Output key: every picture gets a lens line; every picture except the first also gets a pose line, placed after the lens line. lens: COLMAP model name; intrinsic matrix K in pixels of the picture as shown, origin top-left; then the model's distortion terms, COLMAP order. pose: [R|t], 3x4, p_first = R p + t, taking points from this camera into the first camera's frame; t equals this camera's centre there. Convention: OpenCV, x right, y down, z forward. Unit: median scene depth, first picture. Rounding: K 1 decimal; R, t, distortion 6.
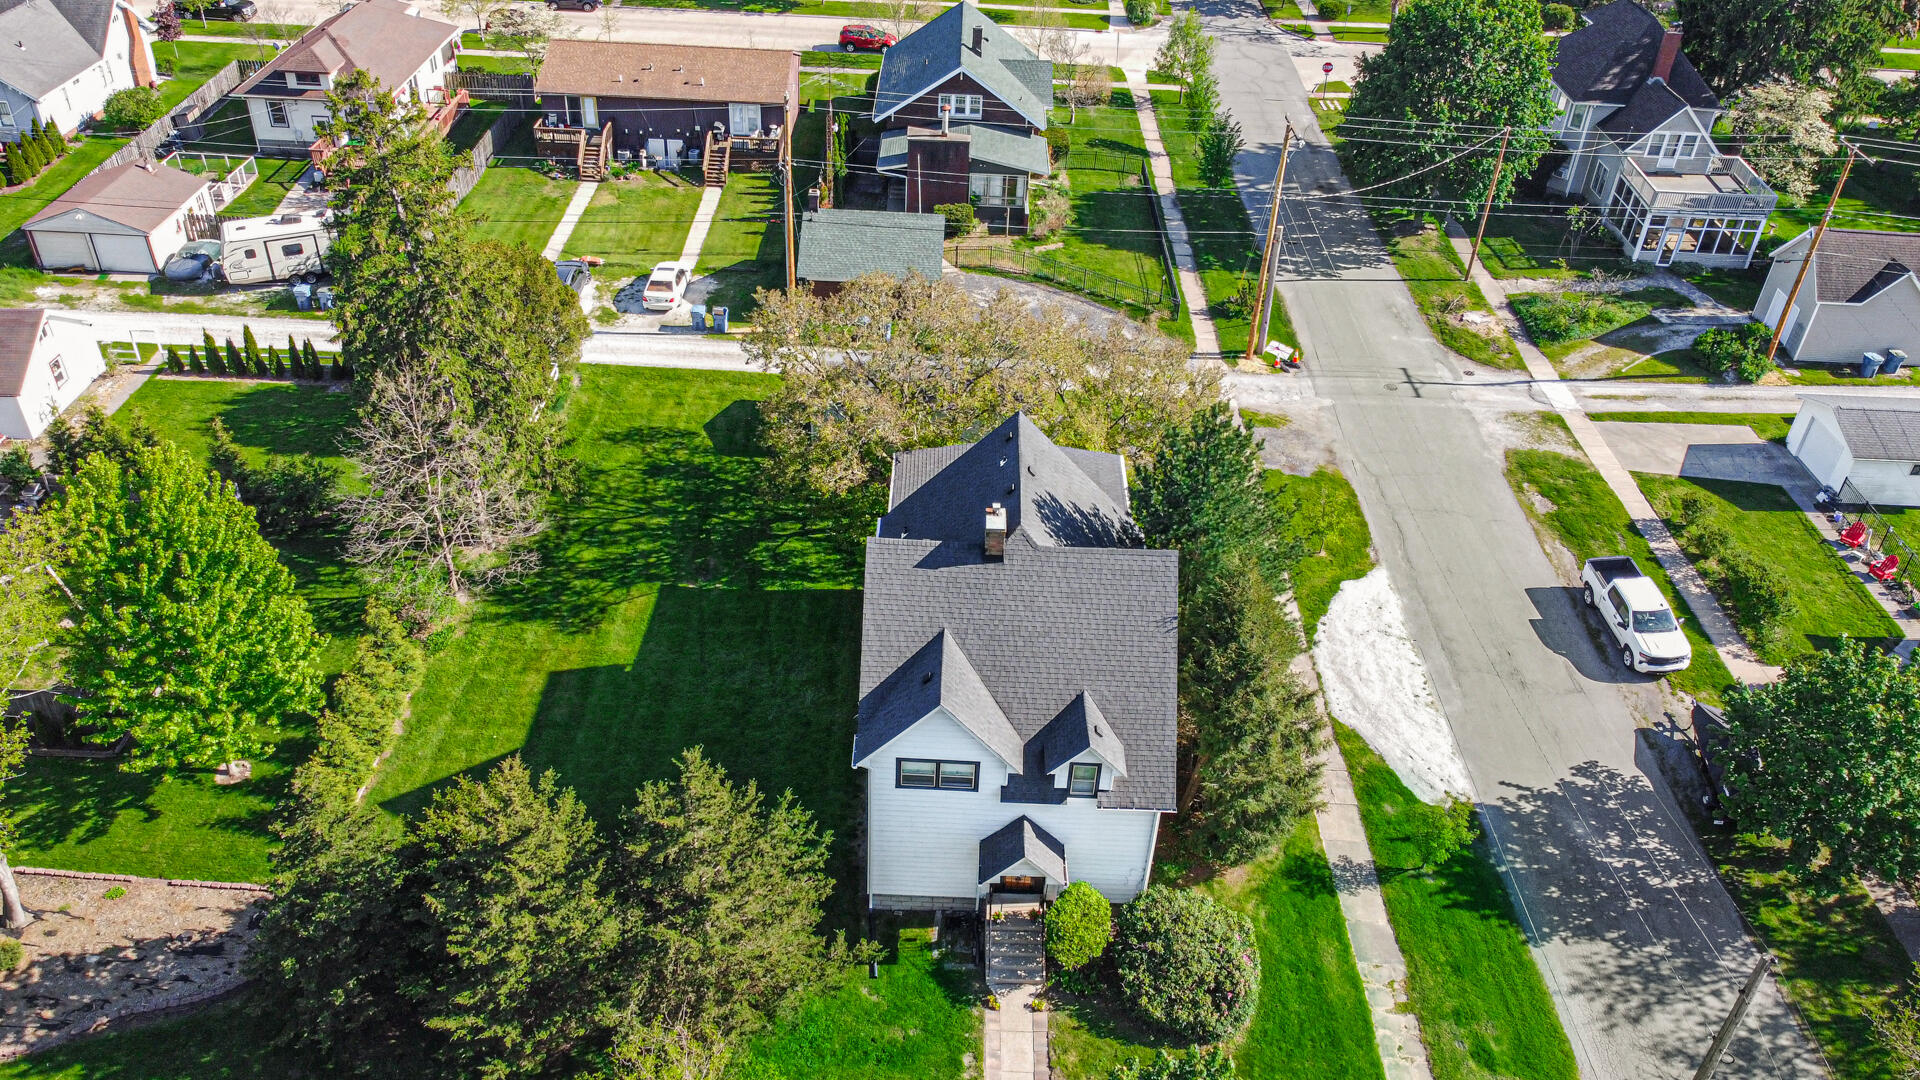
lens RADIAL K [[1463.1, 0, 951.7], [0, 1463.1, 536.5], [0, 0, 1]] dist [0.004225, -0.003469]
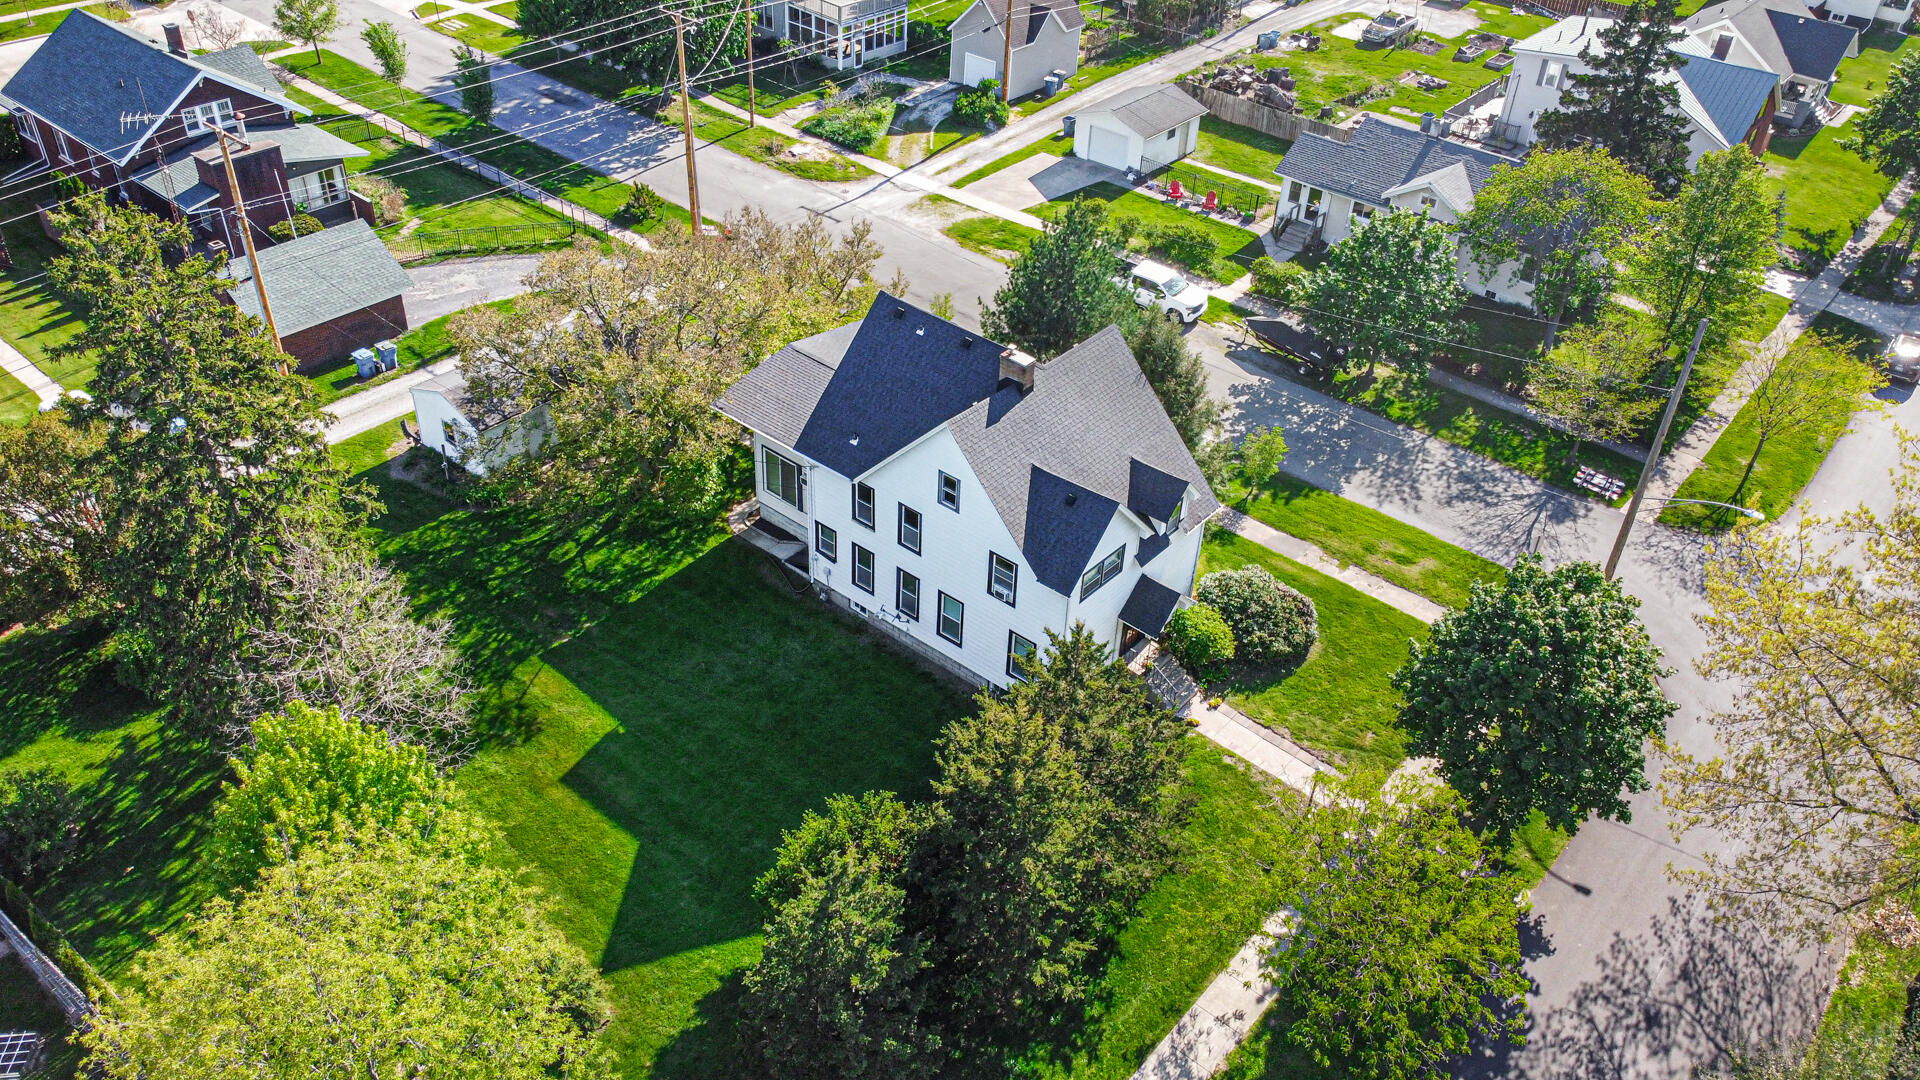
lens RADIAL K [[1463.1, 0, 951.7], [0, 1463.1, 536.5], [0, 0, 1]] dist [0.004225, -0.003469]
pose [[0.634011, -0.468913, 0.614939, -0.427082], [0.433585, 0.873991, 0.219417, -0.090778], [-0.640339, 0.127515, 0.757434, 0.112846]]
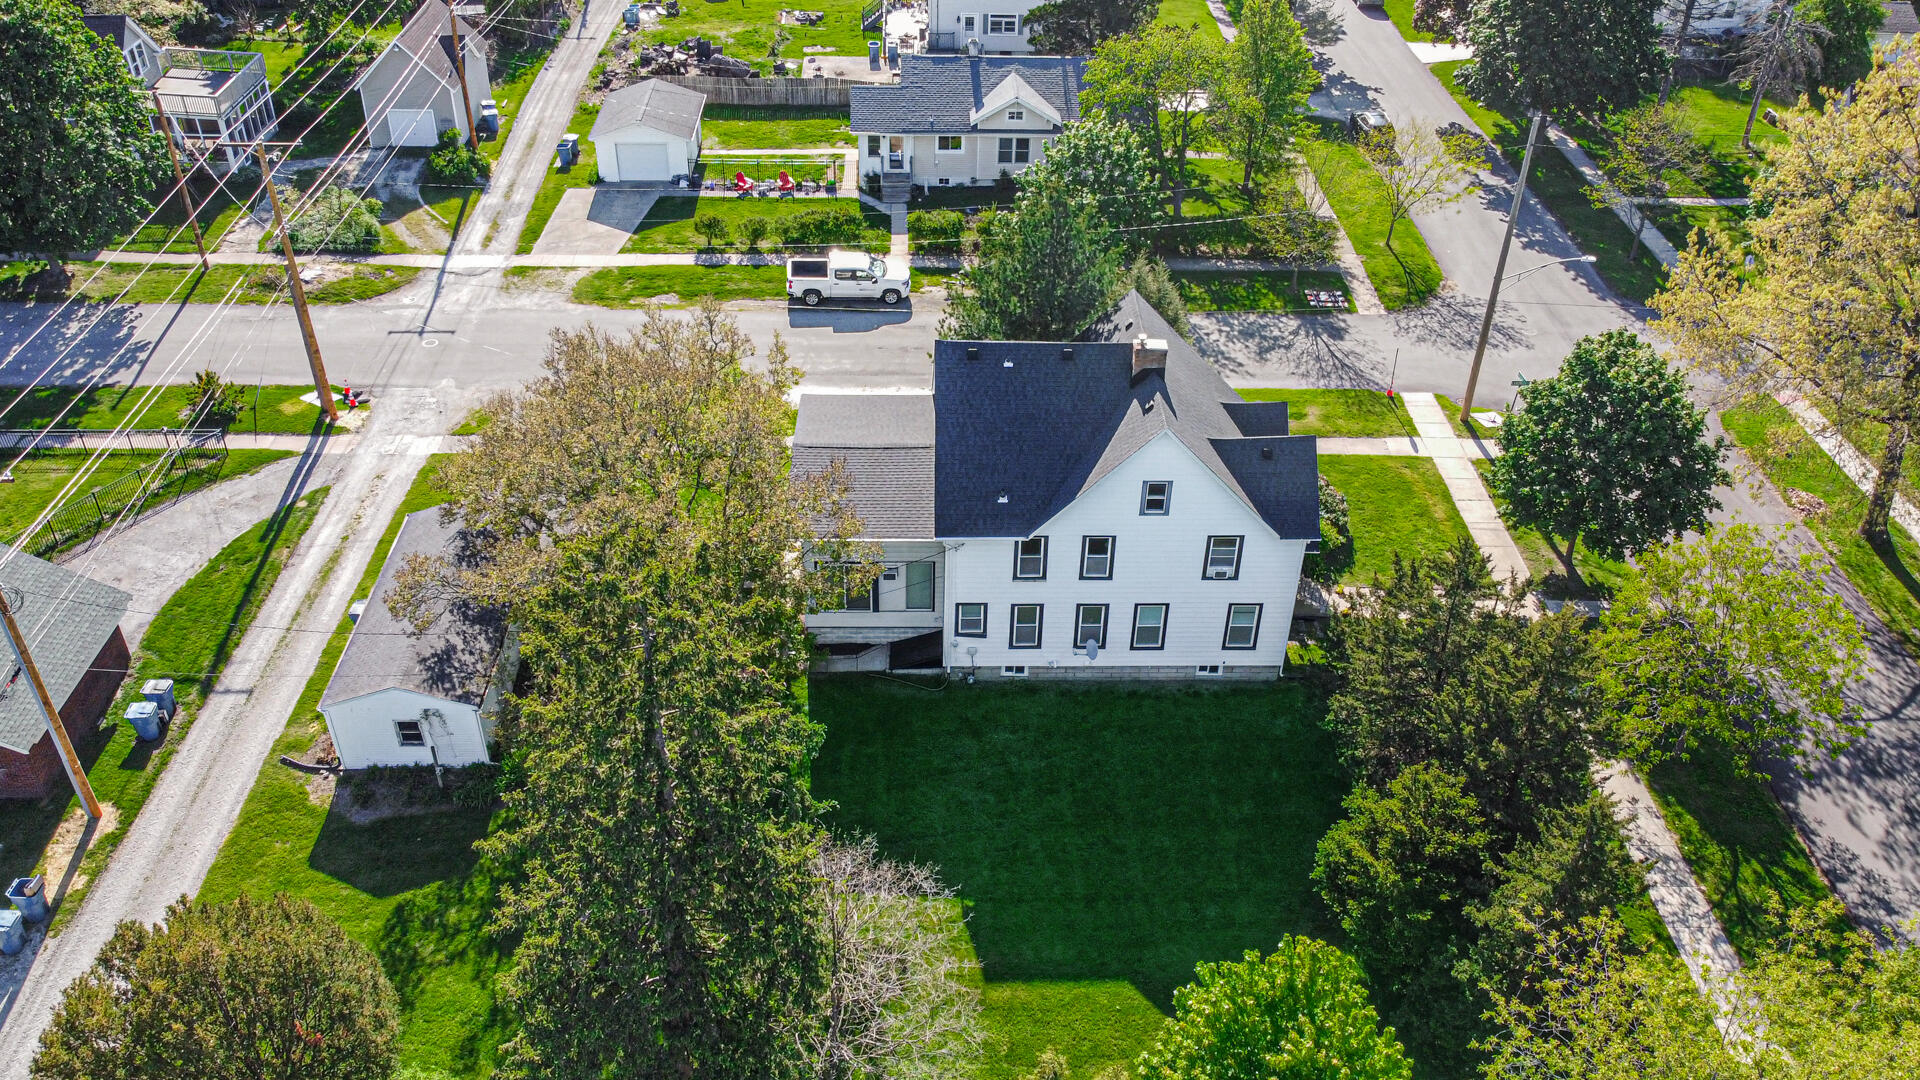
lens RADIAL K [[1534.5, 0, 947.5], [0, 1534.5, 545.0], [0, 0, 1]] dist [-0.004435, -0.005499]
pose [[-0.040698, -0.621888, 0.782048, -0.539159], [0.558637, 0.634771, 0.533845, -0.348541], [-0.828413, 0.458607, 0.321576, 0.467353]]
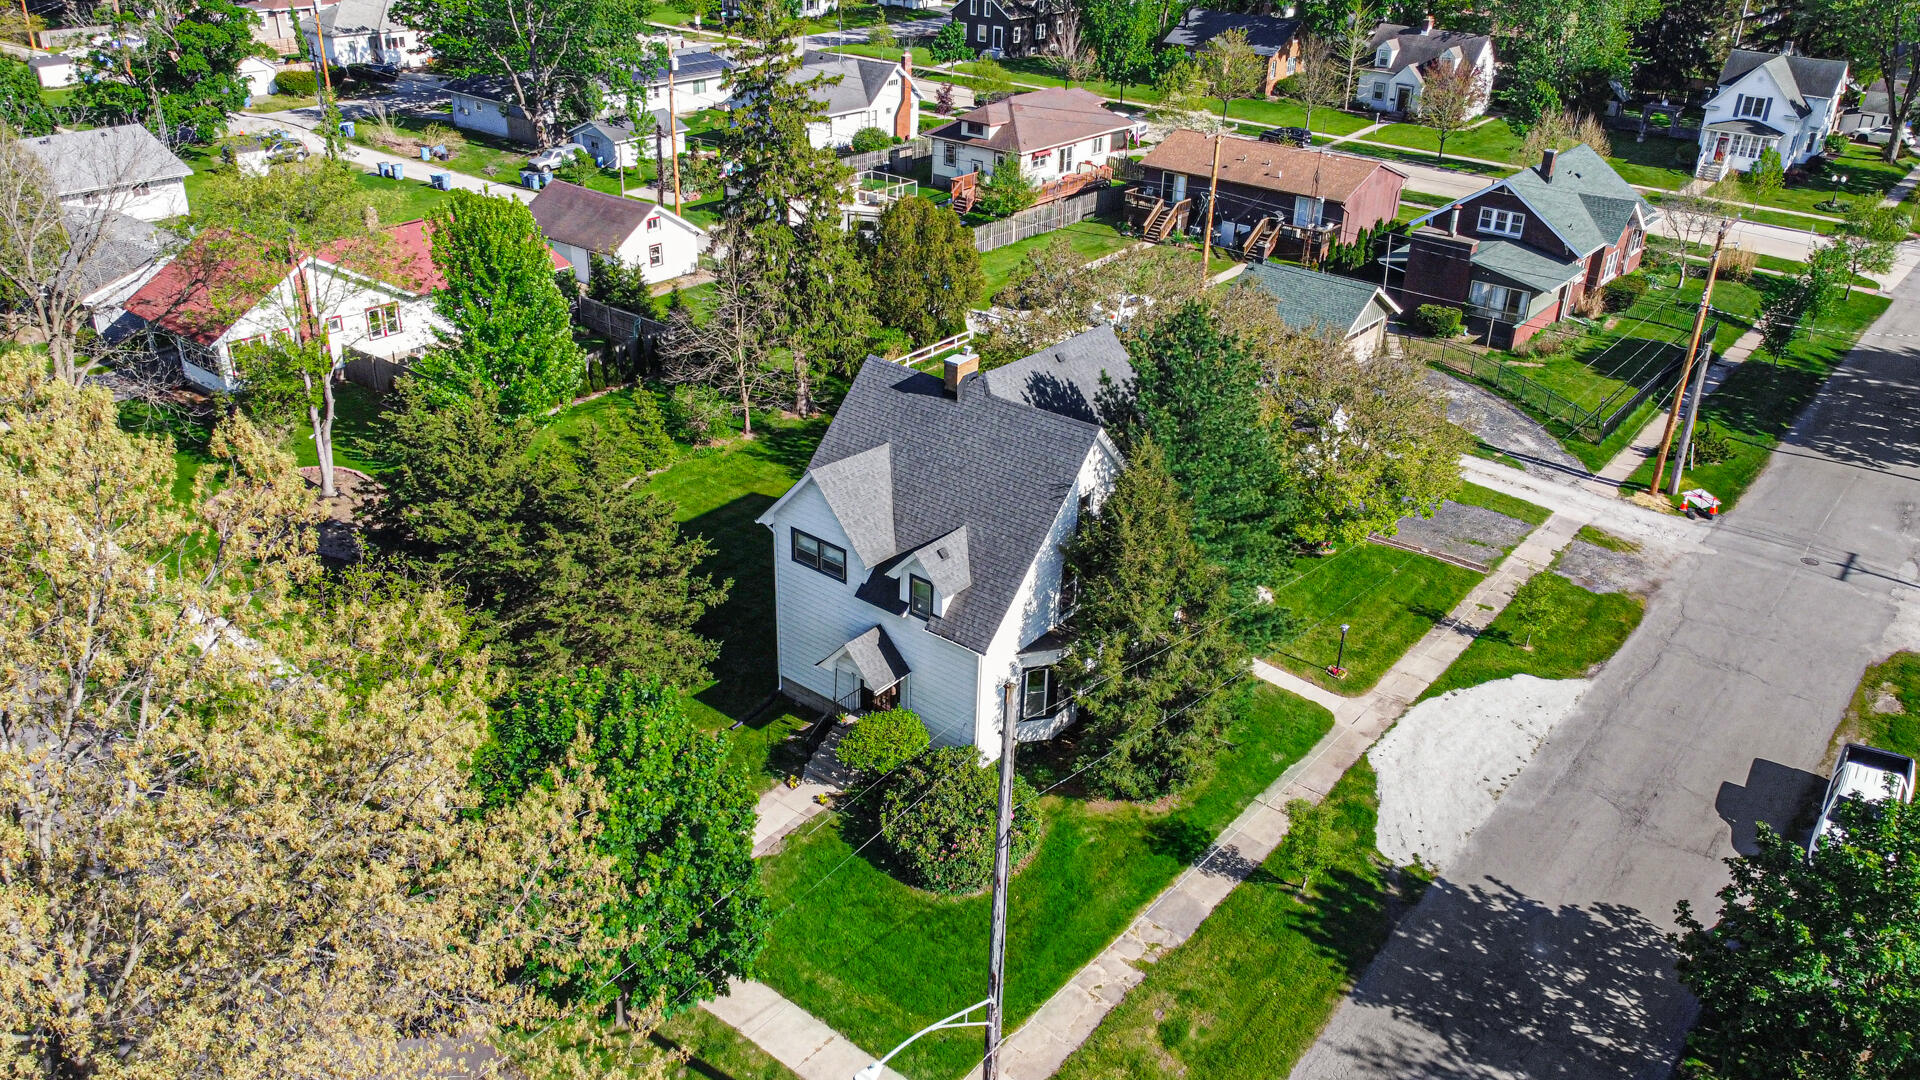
lens RADIAL K [[1454.9, 0, 934.4], [0, 1454.9, 542.1], [0, 0, 1]] dist [-0.010151, -0.003422]
pose [[0.779840, 0.263608, -0.567767, 0.367342], [-0.353873, 0.933819, -0.052491, 0.099375], [0.516355, 0.241852, 0.821514, 0.087053]]
